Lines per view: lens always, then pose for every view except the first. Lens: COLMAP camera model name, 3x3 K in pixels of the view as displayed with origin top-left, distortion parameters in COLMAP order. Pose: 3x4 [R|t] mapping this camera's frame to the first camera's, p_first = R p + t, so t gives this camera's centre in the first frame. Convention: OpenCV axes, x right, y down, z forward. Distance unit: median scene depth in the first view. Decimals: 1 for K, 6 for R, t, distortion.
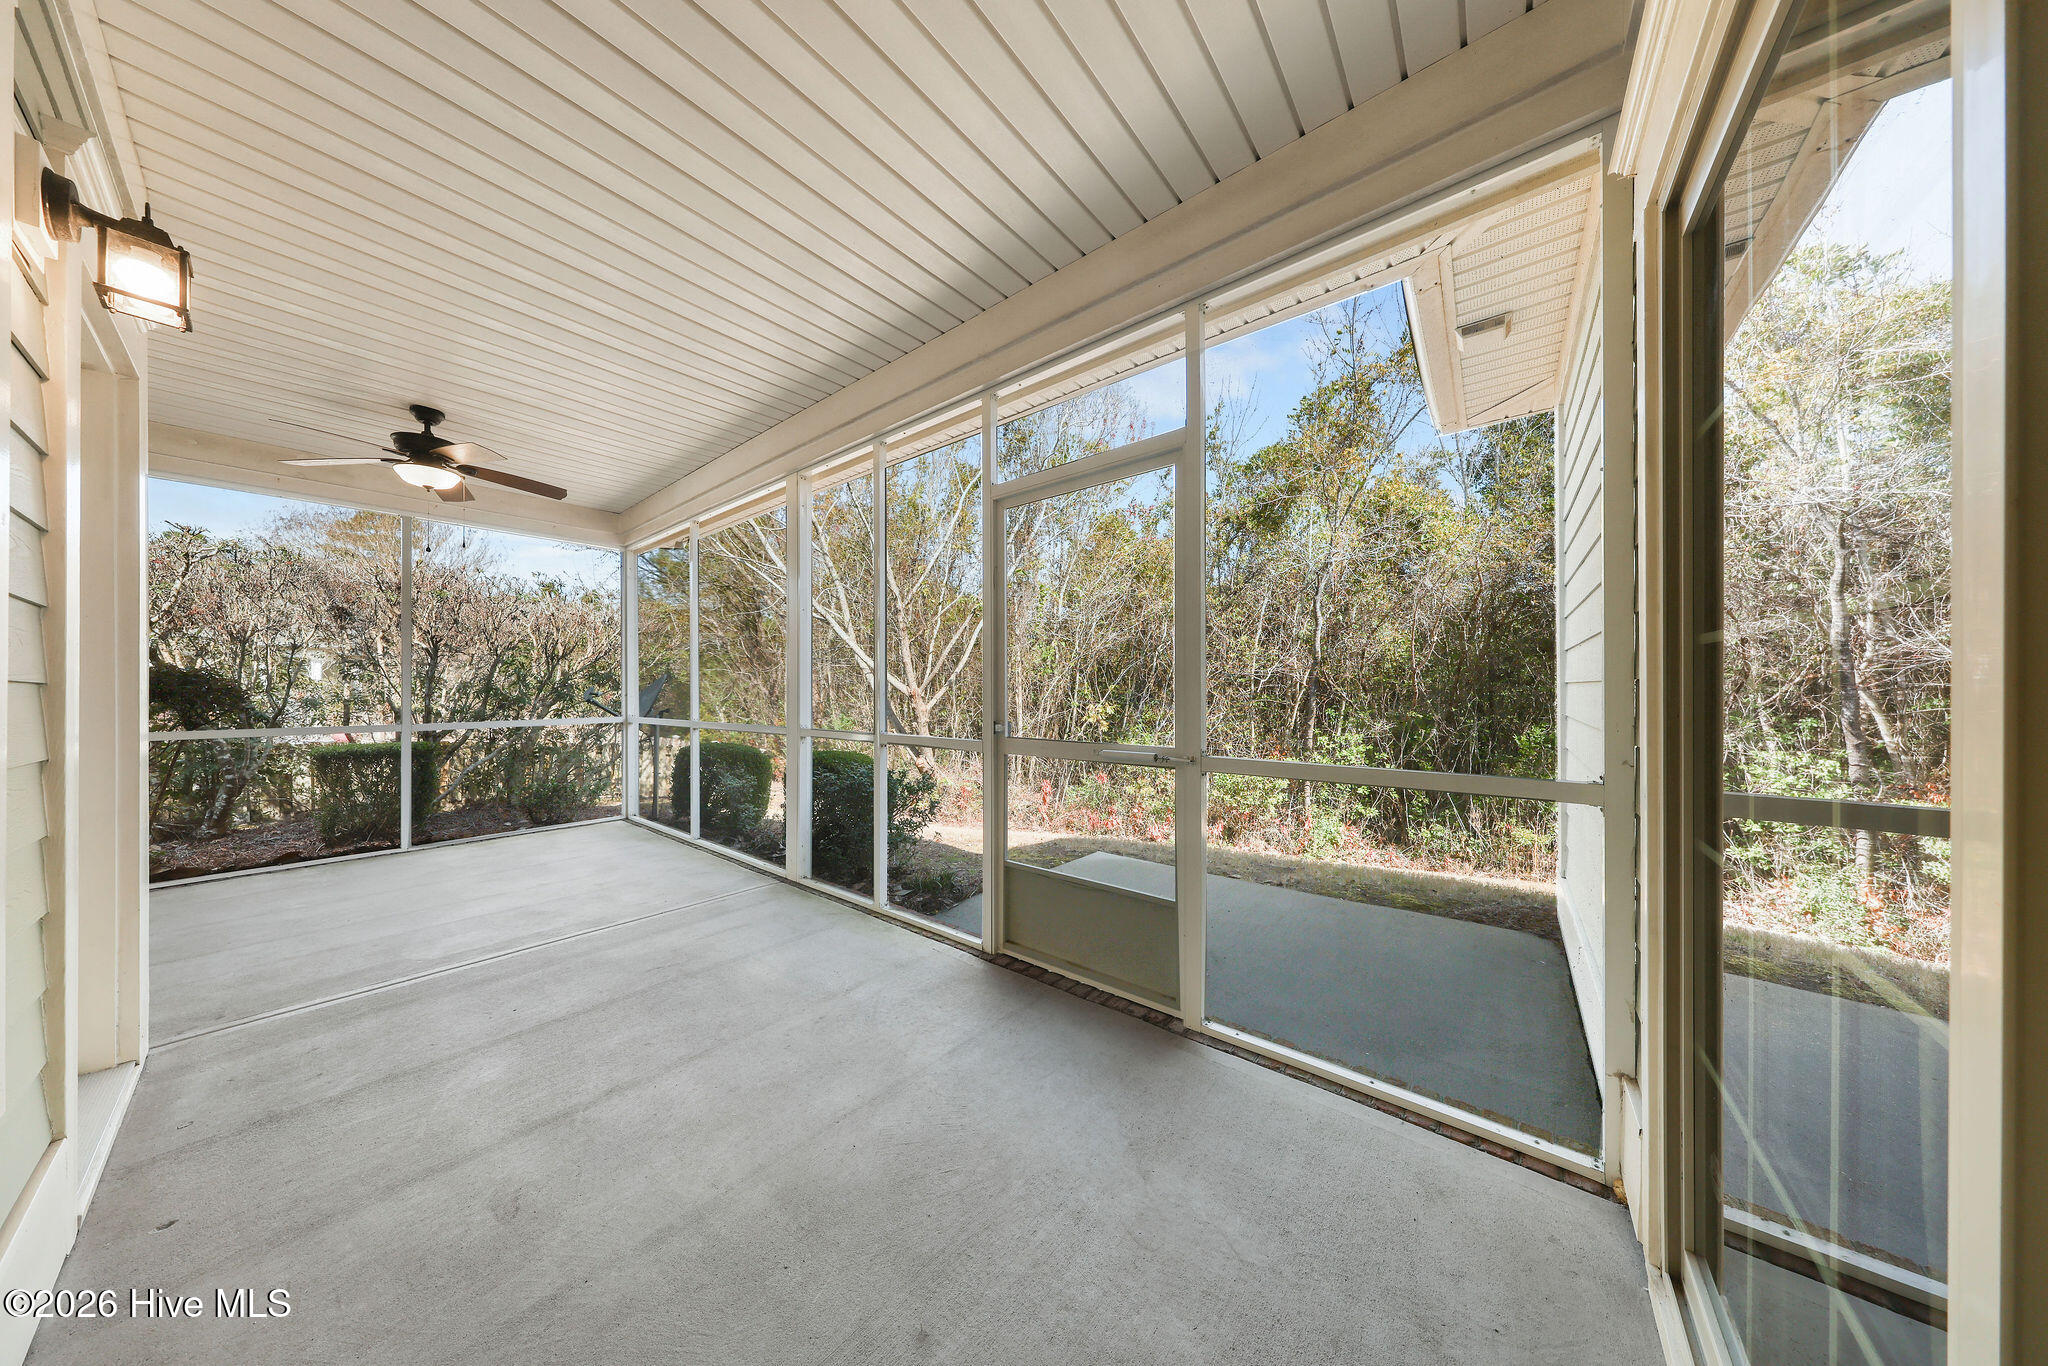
lens RADIAL K [[587.1, 0, 1024.0], [0, 587.1, 683.0], [0, 0, 1]] dist [-0.004175, -0.000105]
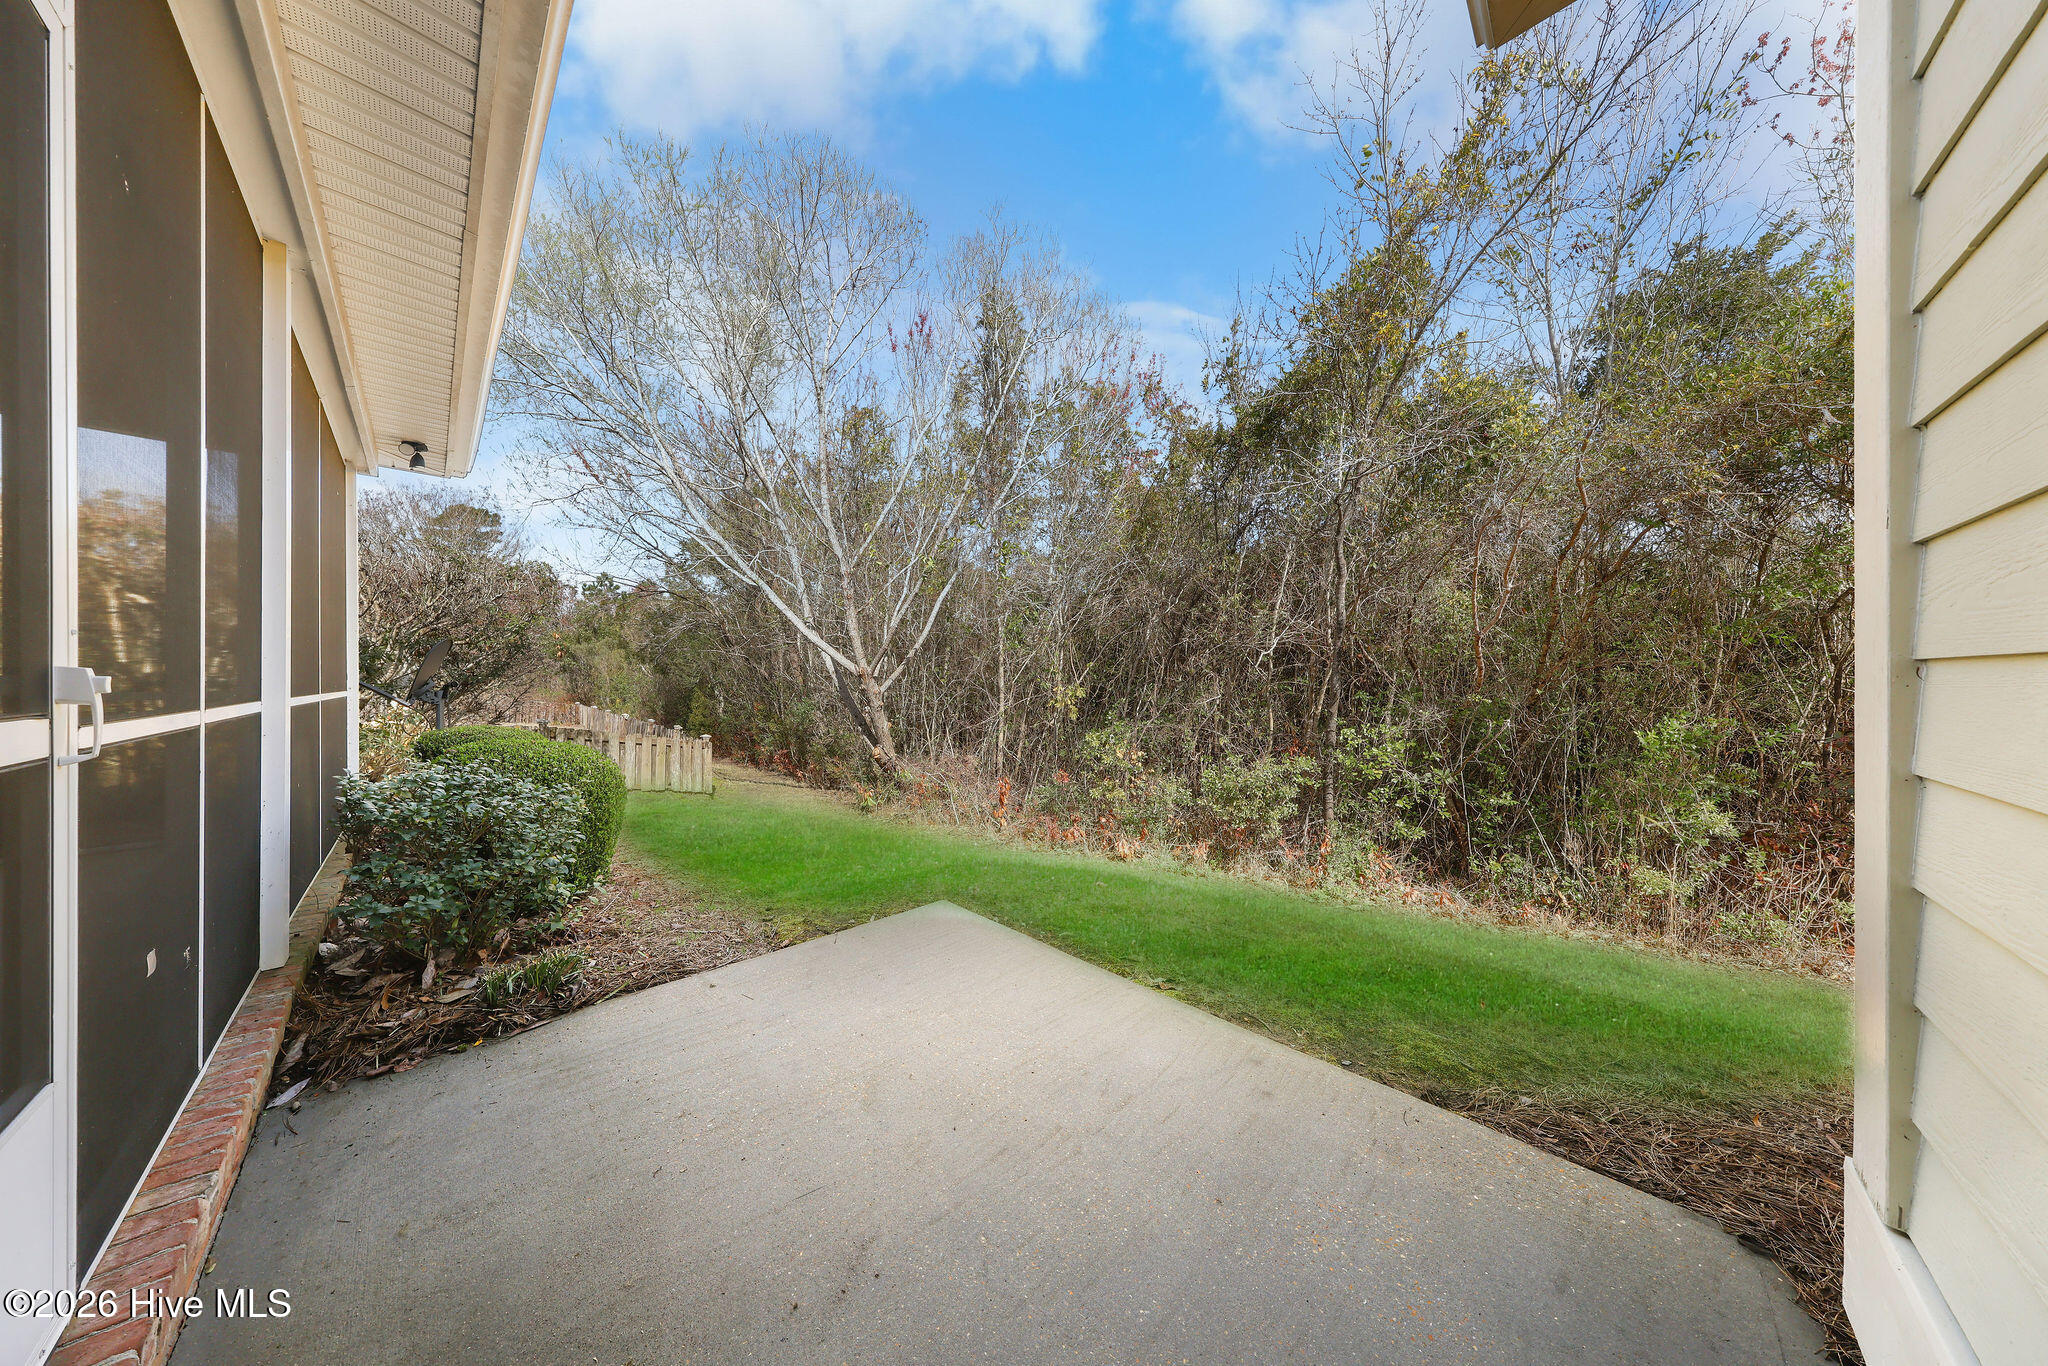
lens RADIAL K [[586.4, 0, 1023.7], [0, 586.4, 675.1], [0, 0, 1]] dist [0.000453, 0.000002]
pose [[0.995127, 0.003131, -0.098555, 0.167154], [-0.002583, 0.999980, 0.005689, 0.019714], [0.098570, -0.005407, 0.995115, 0.213687]]
